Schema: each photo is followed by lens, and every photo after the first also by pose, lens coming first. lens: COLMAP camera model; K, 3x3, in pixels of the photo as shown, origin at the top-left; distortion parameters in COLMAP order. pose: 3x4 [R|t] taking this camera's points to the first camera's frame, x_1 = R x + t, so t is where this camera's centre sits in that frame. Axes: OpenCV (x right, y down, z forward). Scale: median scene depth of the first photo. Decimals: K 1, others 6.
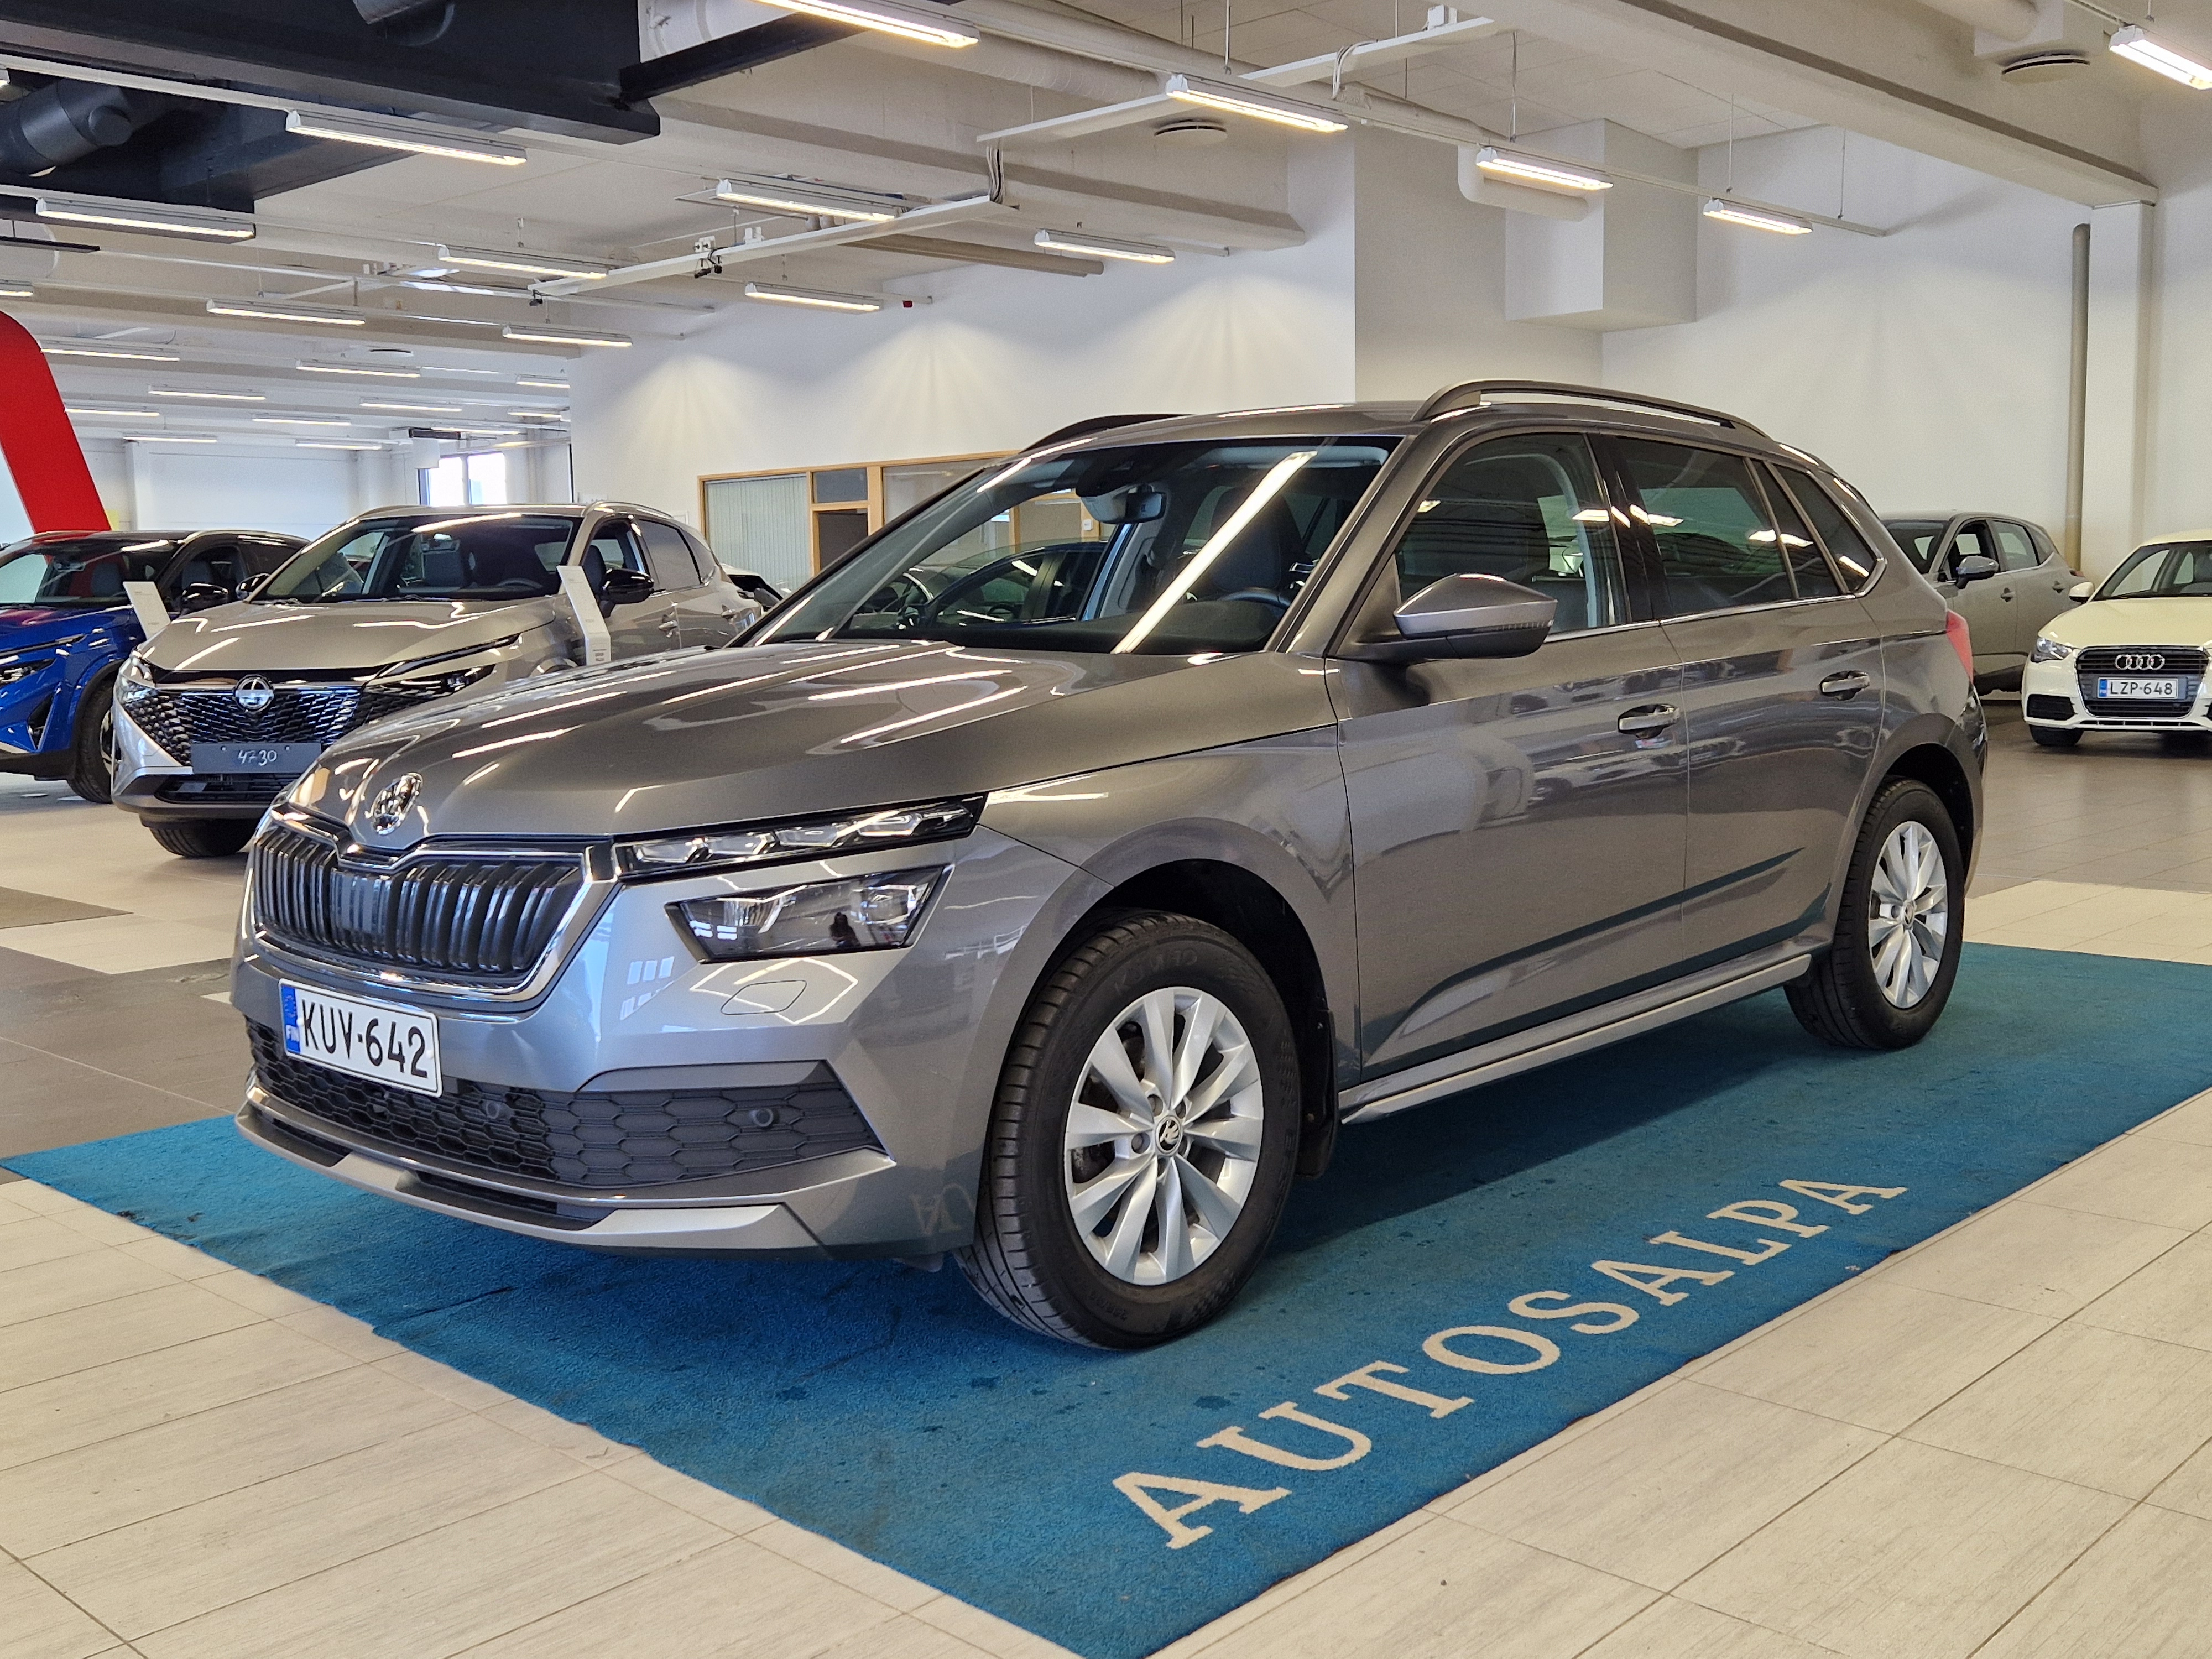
lens RADIAL K [[2140.9, 0, 1058.6], [0, 2140.9, 790.0], [0, 0, 1]] dist [0.121729, -0.139691]
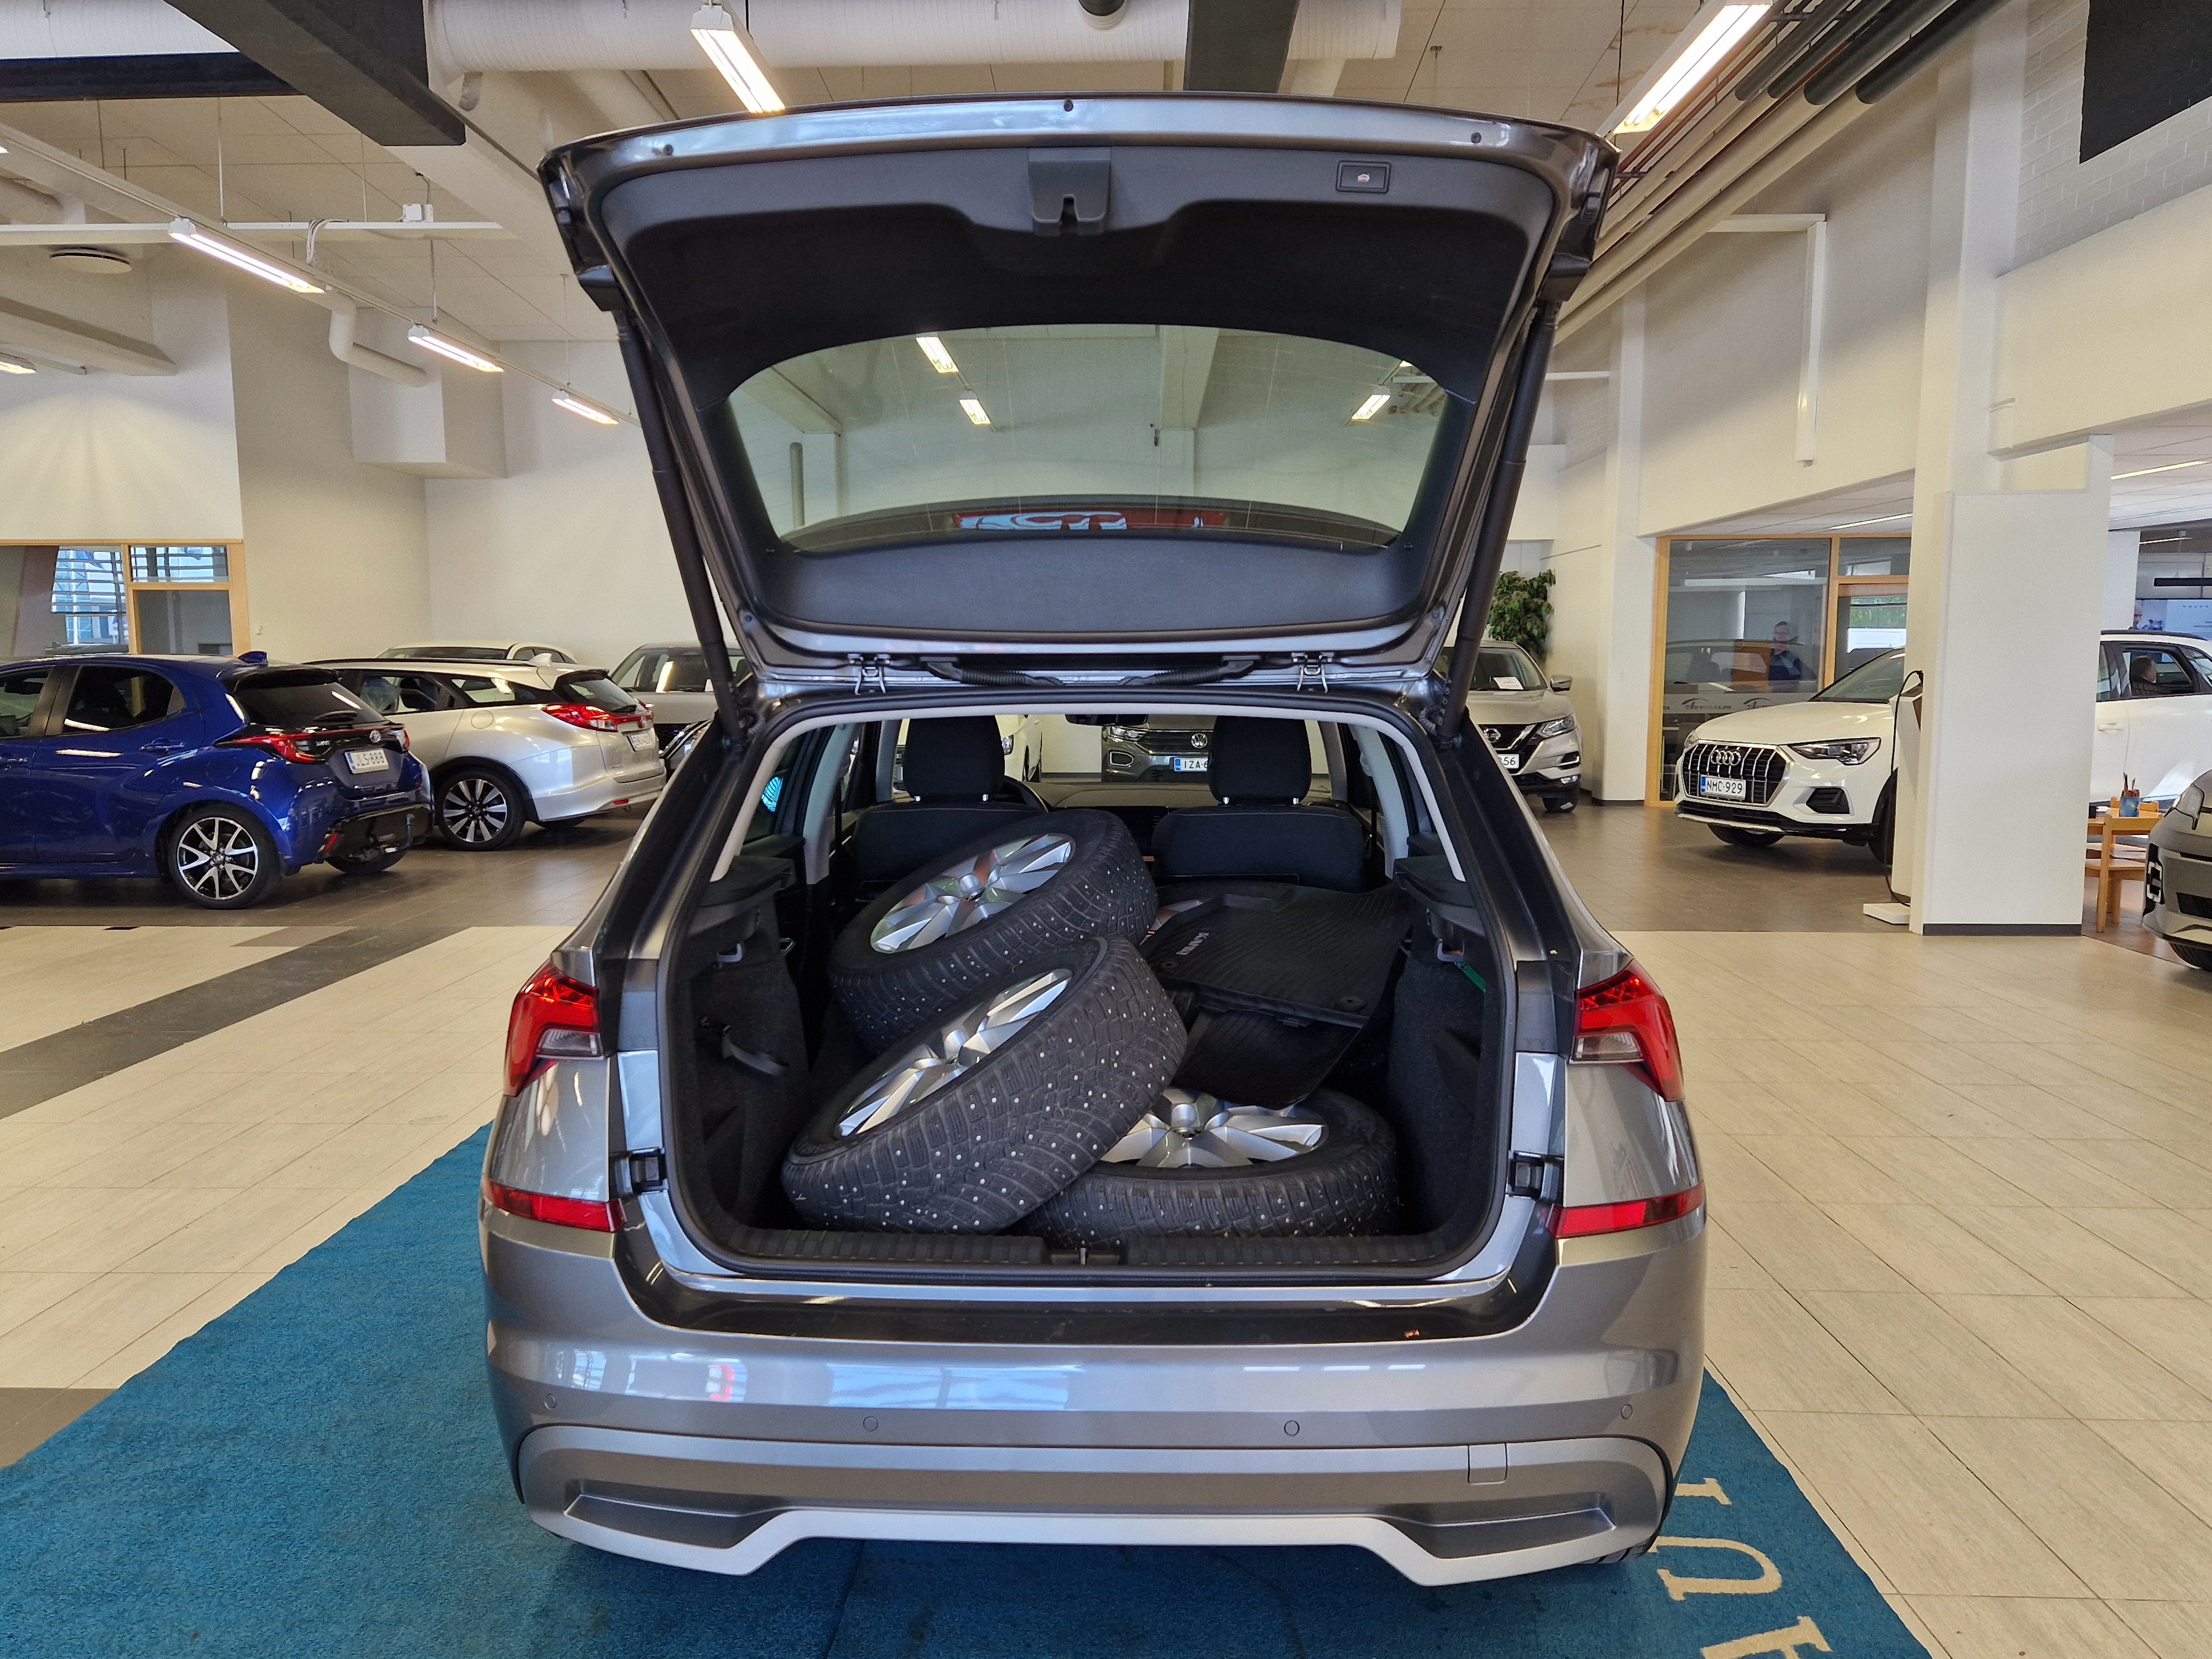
lens RADIAL K [[1621.4, 0, 1089.1], [0, 1621.4, 819.2], [0, 0, 1]] dist [0.055777, -0.039423]
pose [[0.744290, -0.049781, 0.665999, -0.546753], [0.049865, 0.998577, 0.018914, -0.110780], [-0.665992, 0.019133, 0.745713, 0.399723]]
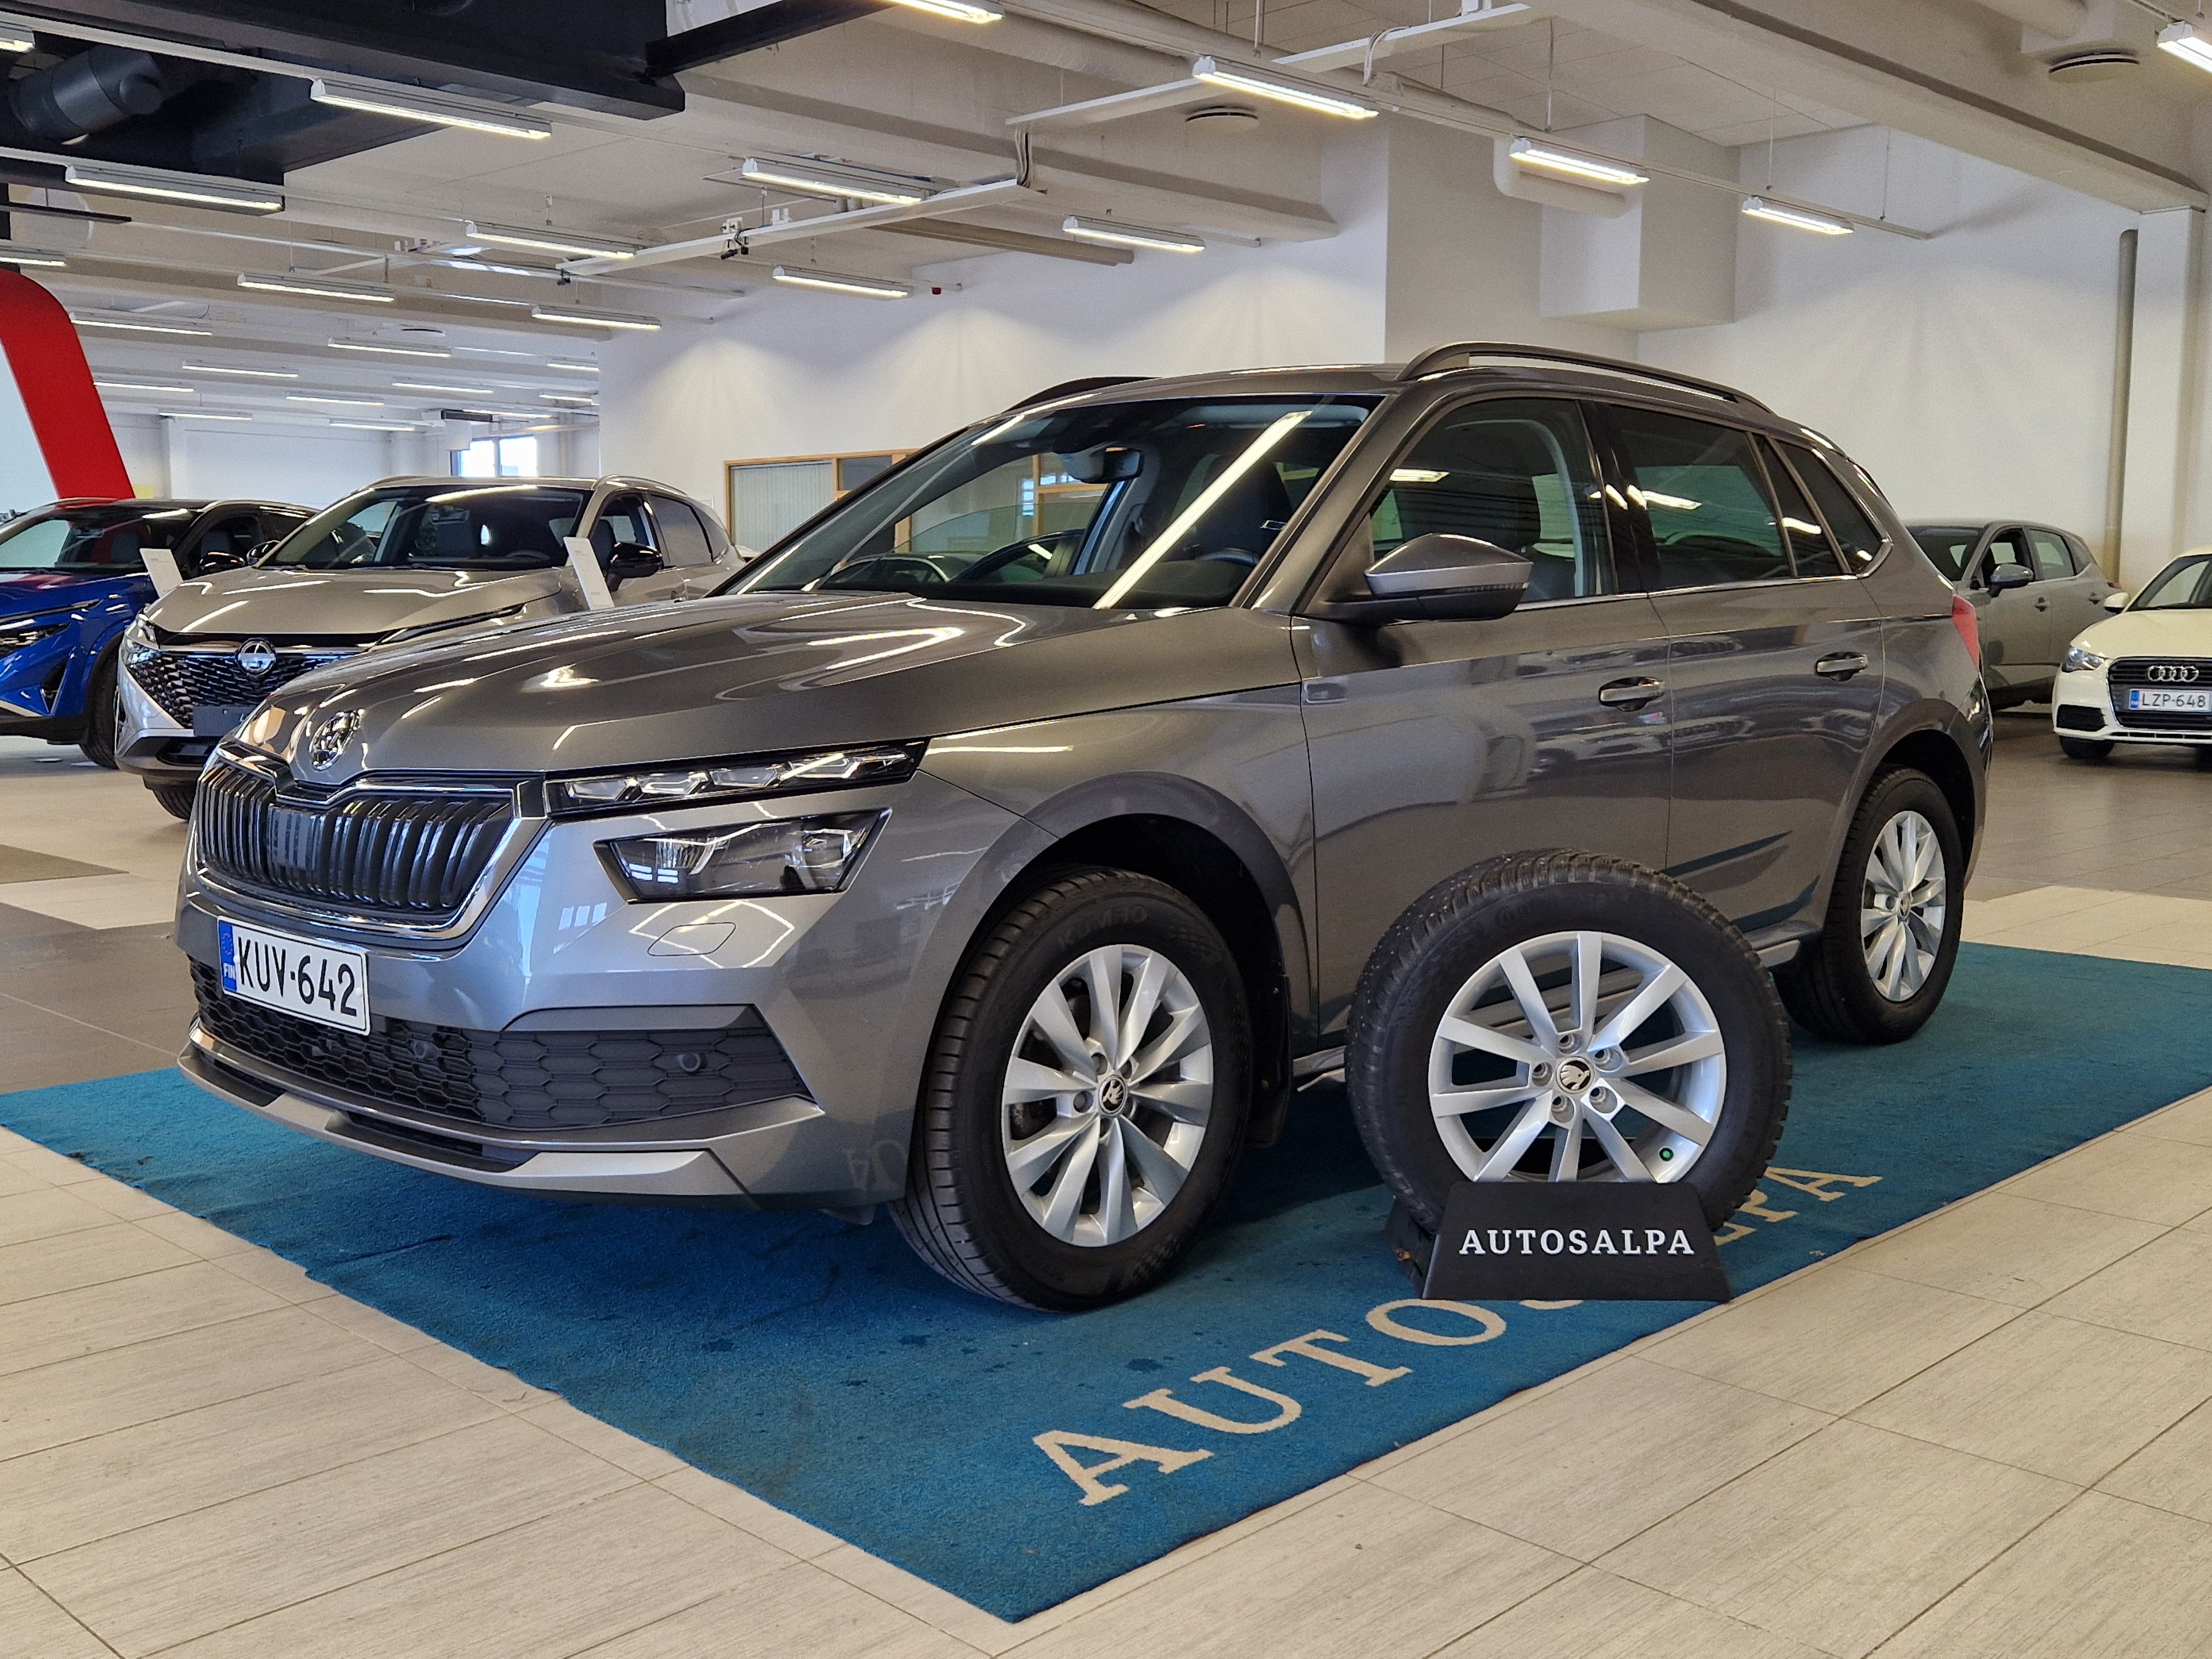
lens RADIAL K [[2147.1, 0, 1045.8], [0, 2147.1, 808.9], [0, 0, 1]] dist [0.113577, -0.133864]
pose [[0.999535, 0.023492, -0.019460, 0.030596], [-0.023321, 0.999688, 0.008957, 0.018267], [0.019665, -0.008499, 0.999771, 0.016731]]
